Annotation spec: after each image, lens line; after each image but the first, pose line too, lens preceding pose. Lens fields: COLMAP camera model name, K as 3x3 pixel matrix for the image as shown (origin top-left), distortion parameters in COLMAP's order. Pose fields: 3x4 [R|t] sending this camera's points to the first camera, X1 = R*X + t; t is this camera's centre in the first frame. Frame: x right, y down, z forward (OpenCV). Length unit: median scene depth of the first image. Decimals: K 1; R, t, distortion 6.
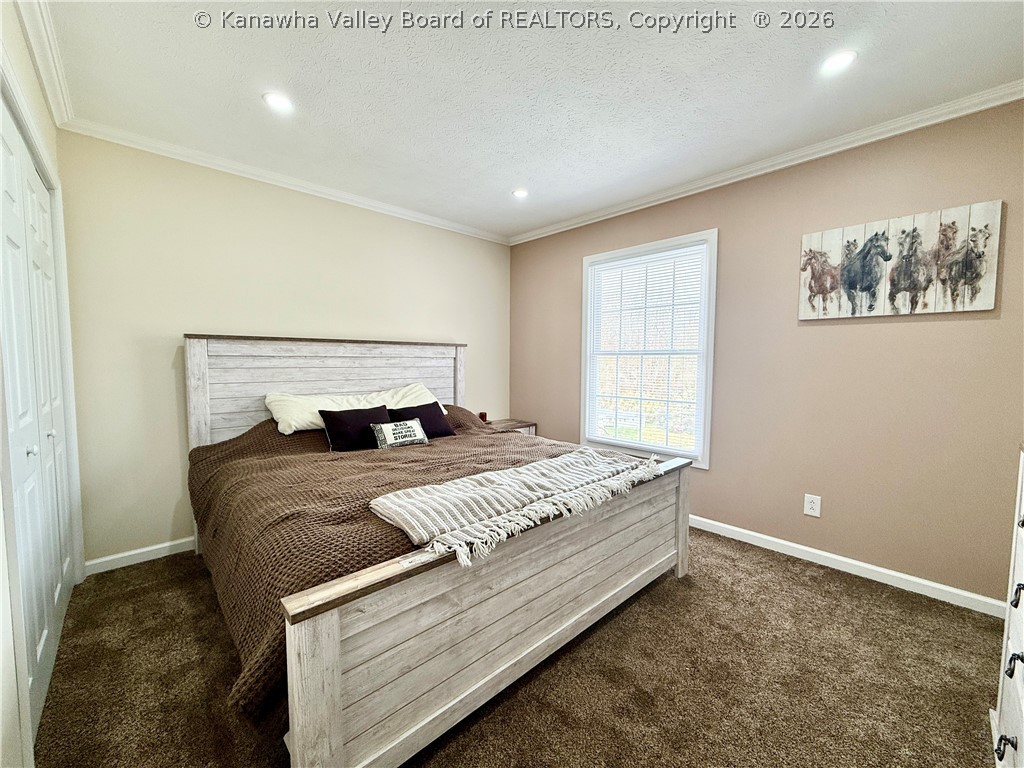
lens RADIAL K [[407.8, 0, 511.8], [0, 407.8, 385.1], [0, 0, 1]] dist [0.001126, -0.000224]
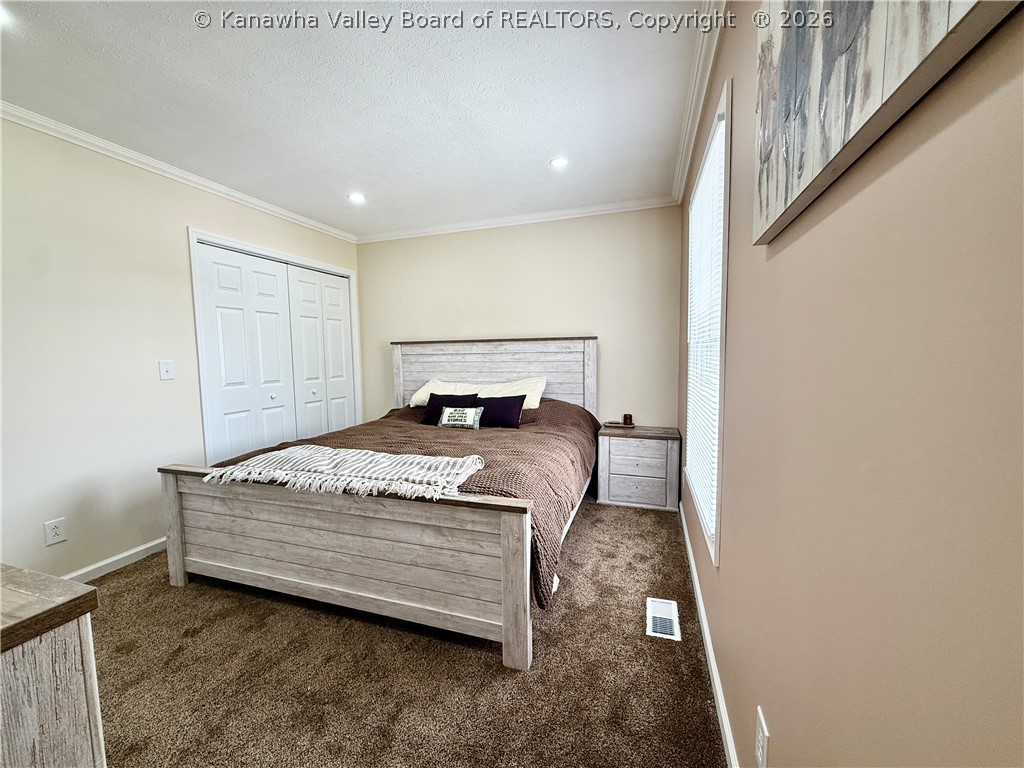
lens RADIAL K [[407.8, 0, 511.8], [0, 407.8, 385.1], [0, 0, 1]] dist [0.001126, -0.000224]
pose [[0.475420, 0.055830, -0.877986, 1.104270], [-0.037564, 0.998362, 0.043144, -0.044559], [0.878957, 0.012469, 0.476738, 0.734162]]
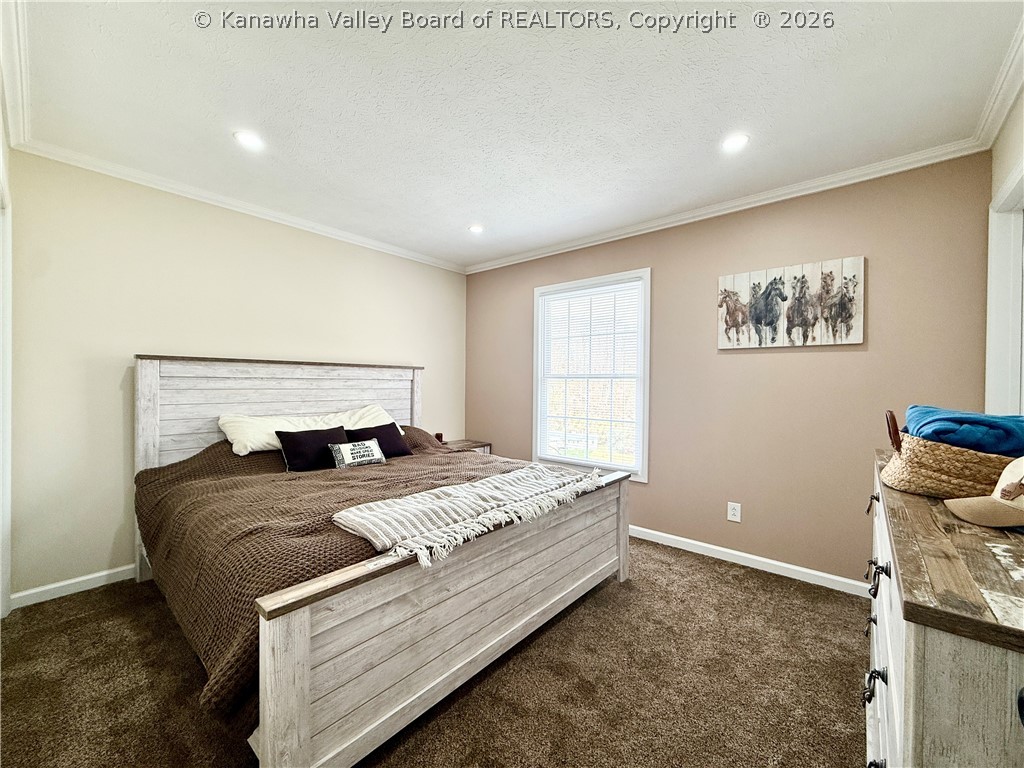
lens RADIAL K [[407.2, 0, 509.8], [0, 407.2, 385.2], [0, 0, 1]] dist [0.002415, 0.000127]
pose [[0.994503, 0.004204, 0.104622, -0.002424], [0.001597, 0.998468, -0.055307, 0.005759], [-0.104694, 0.055170, 0.992973, -0.088172]]
